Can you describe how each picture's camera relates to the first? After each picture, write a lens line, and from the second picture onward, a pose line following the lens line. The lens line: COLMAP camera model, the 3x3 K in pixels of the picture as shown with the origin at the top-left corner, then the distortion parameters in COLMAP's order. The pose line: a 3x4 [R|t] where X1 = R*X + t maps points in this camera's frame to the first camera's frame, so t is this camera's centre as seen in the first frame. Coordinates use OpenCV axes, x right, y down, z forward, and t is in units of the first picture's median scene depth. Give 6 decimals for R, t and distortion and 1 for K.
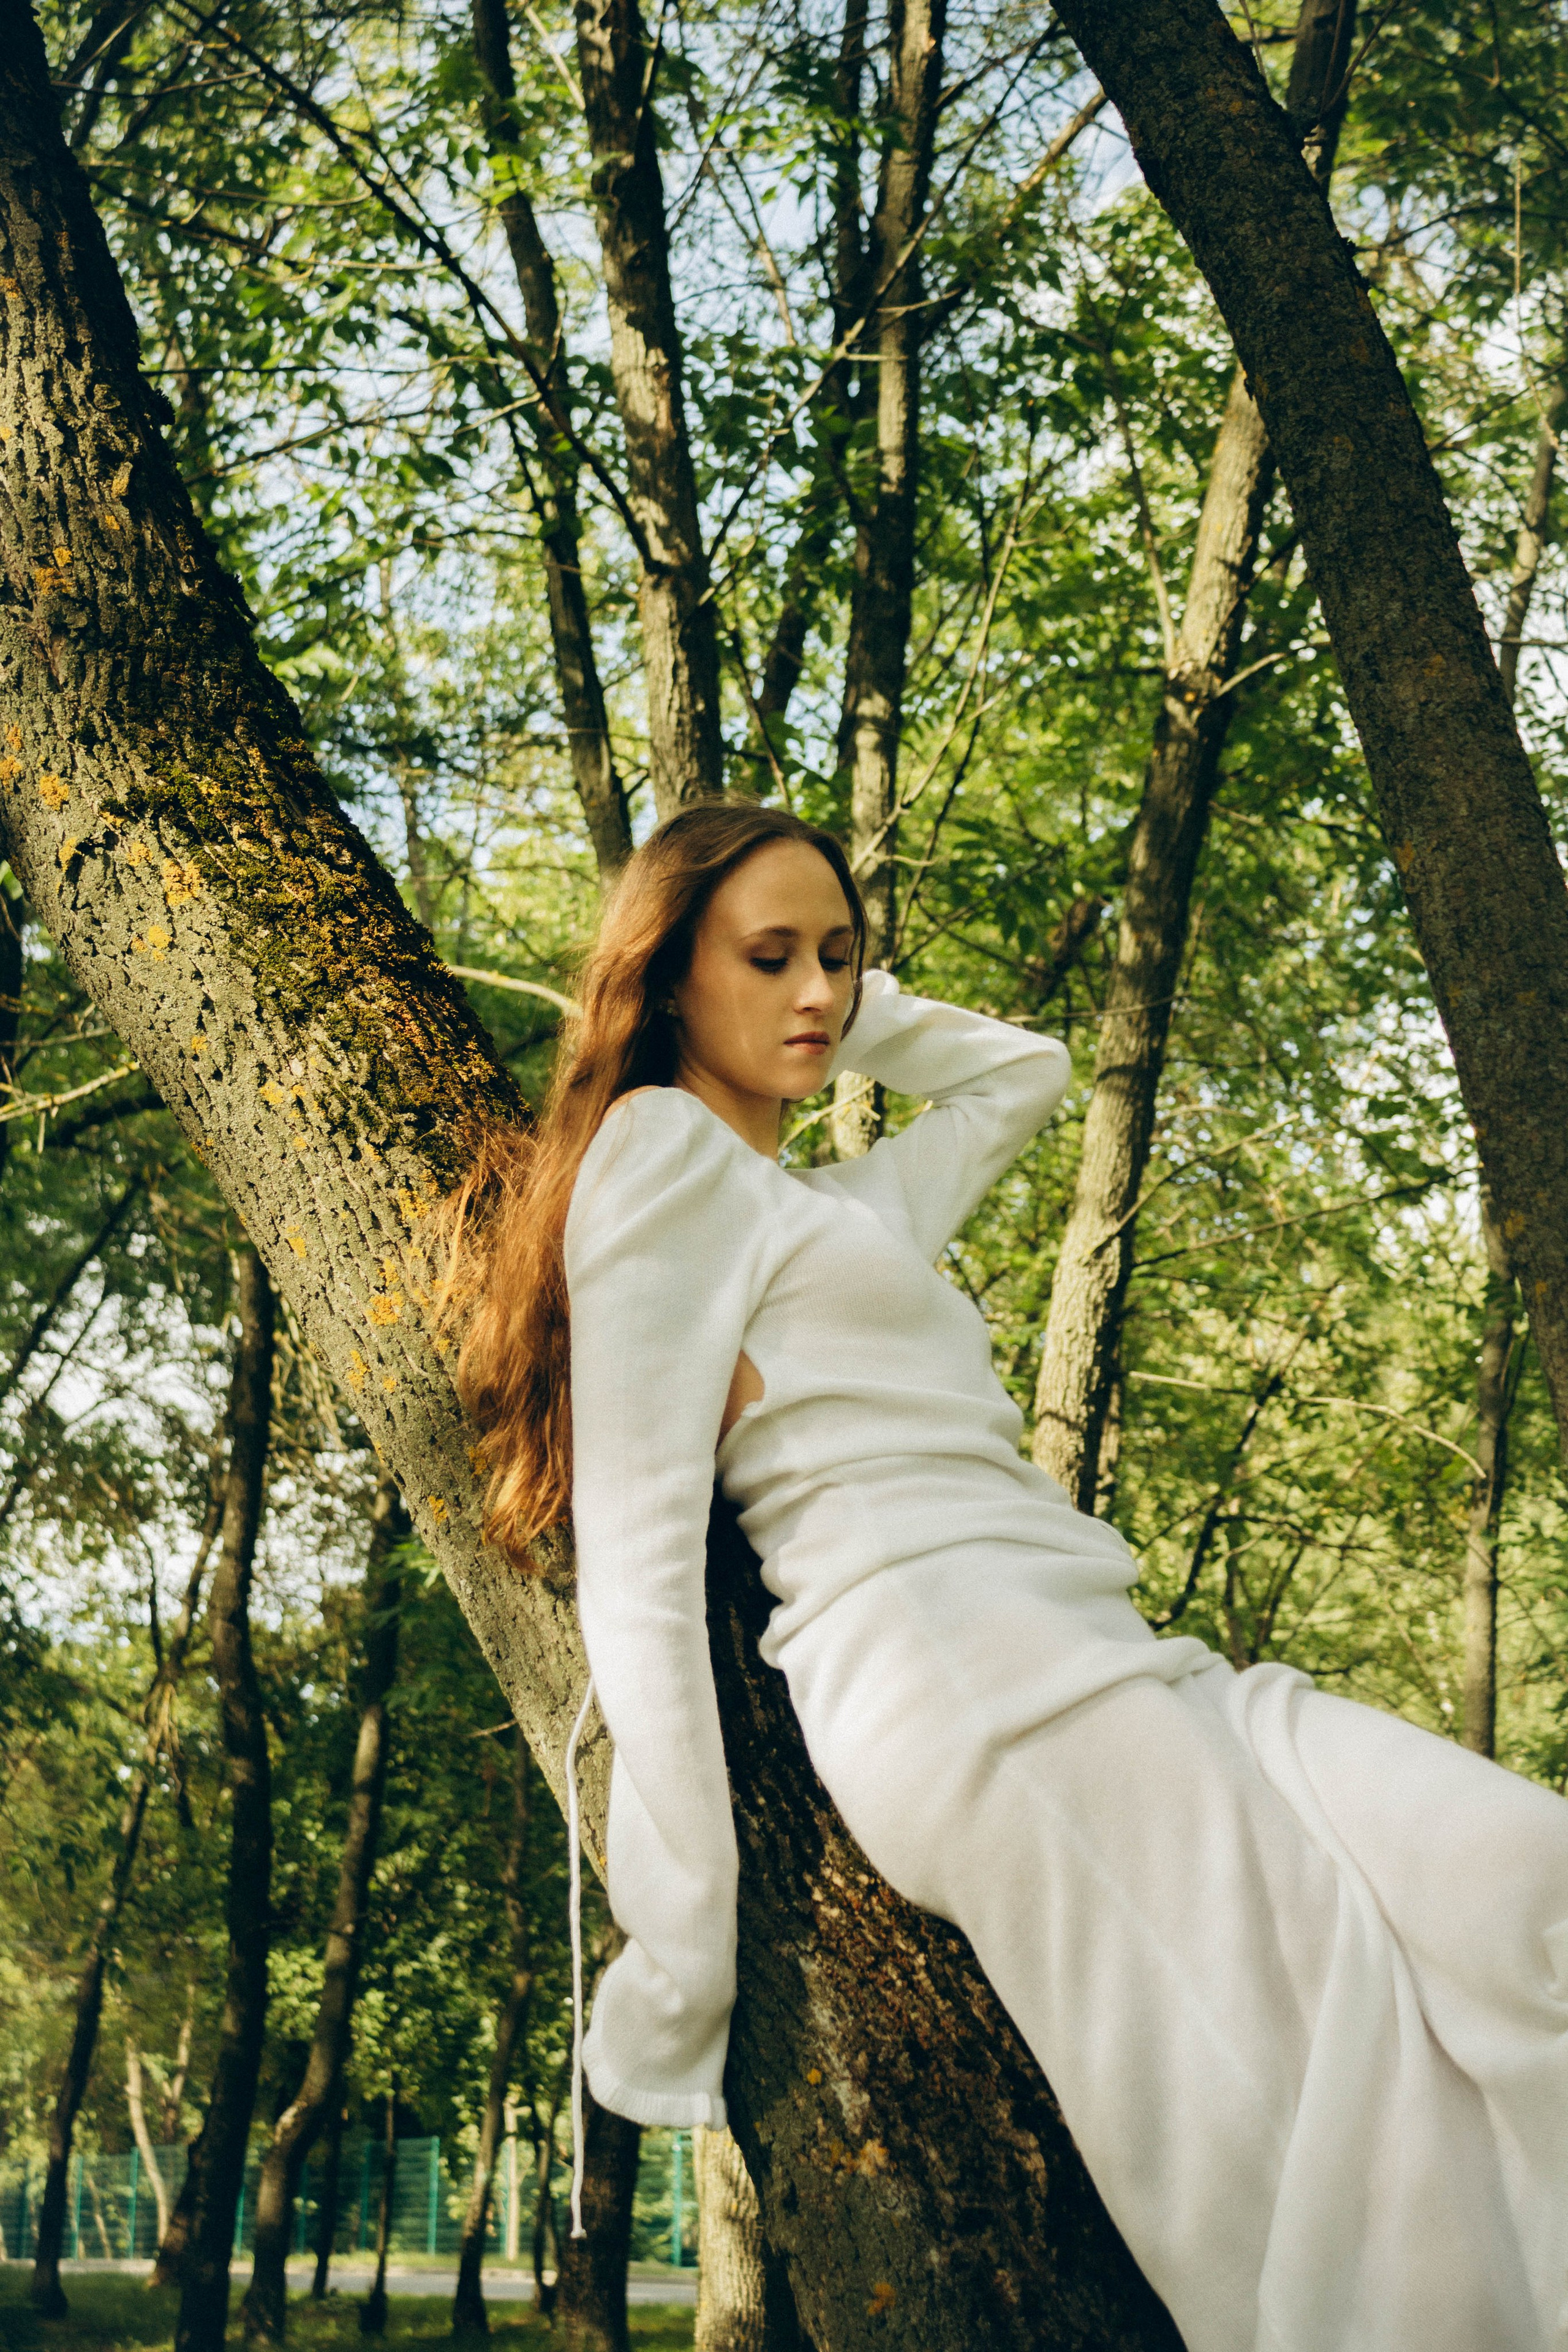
lens RADIAL K [[2246.0, 0, 783.8], [0, 2246.0, 1186.0], [0, 0, 1]] dist [0.012753, 0.000000]
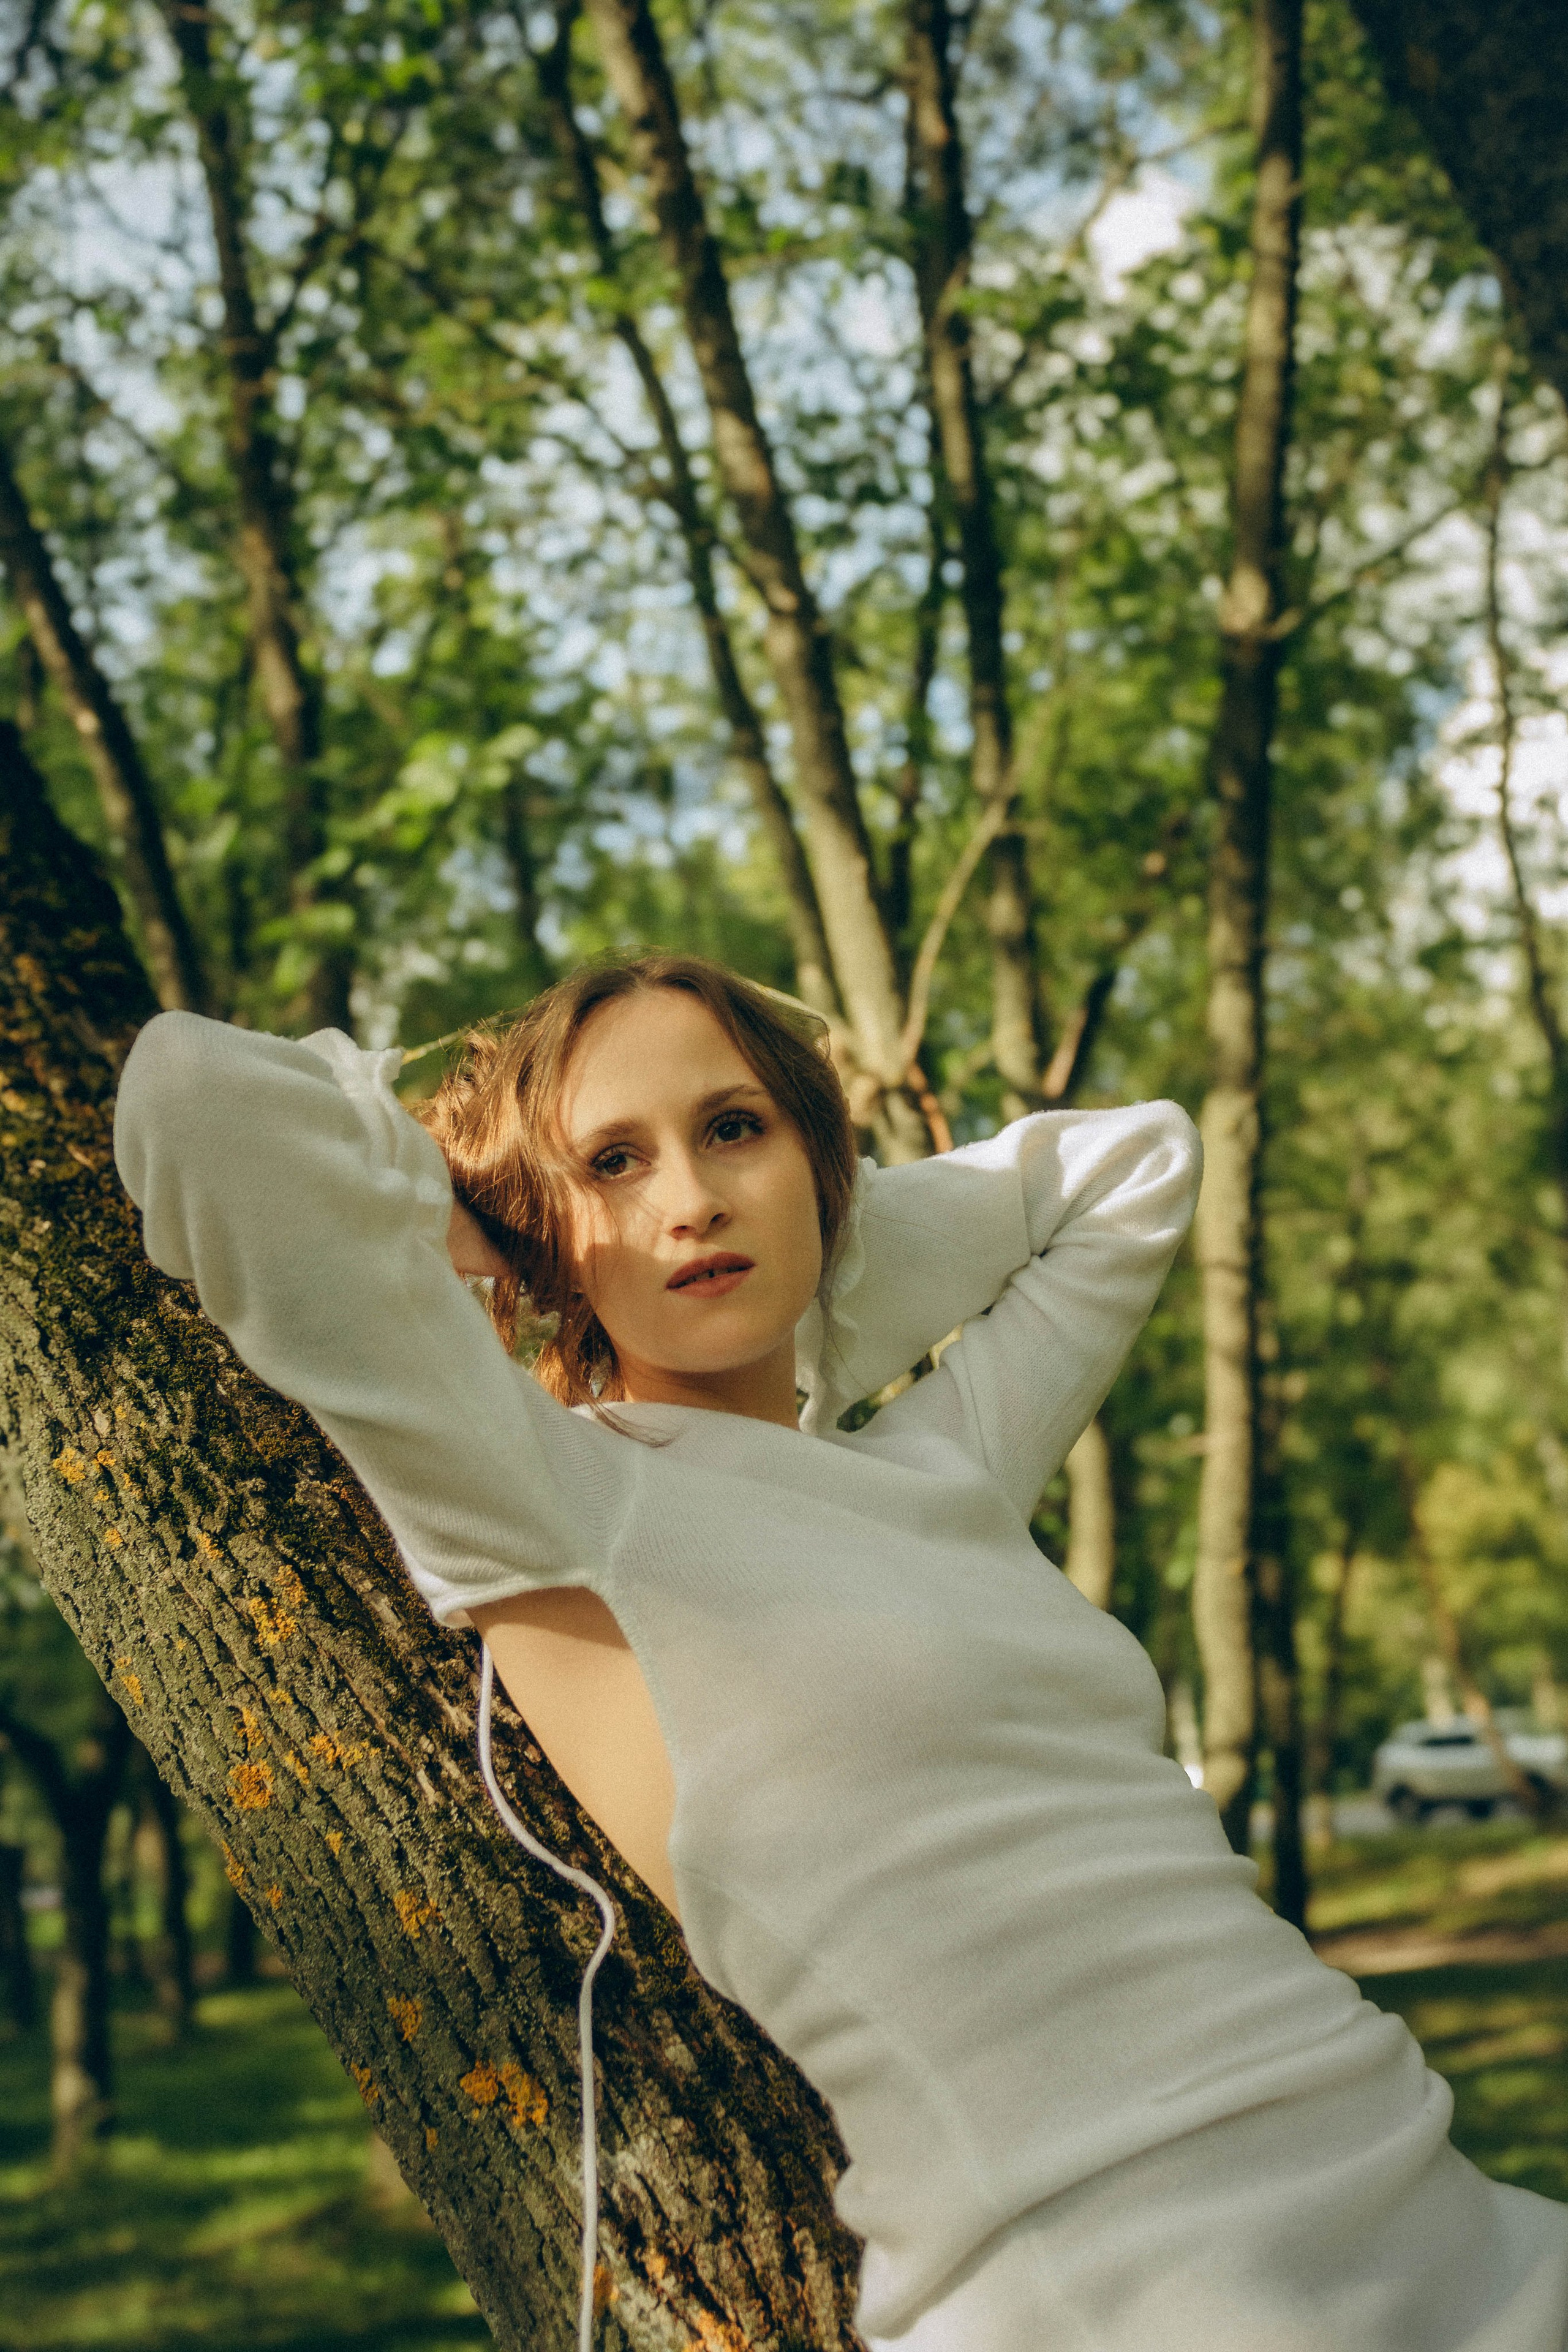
lens RADIAL K [[1669.3, 0, 776.6], [0, 1669.3, 1158.8], [0, 0, 1]] dist [0.002009, 0.000507]
pose [[0.981971, -0.138747, -0.128387, 0.063779], [0.144837, 0.988673, 0.039341, -0.123084], [0.121474, -0.057227, 0.990944, 0.523880]]
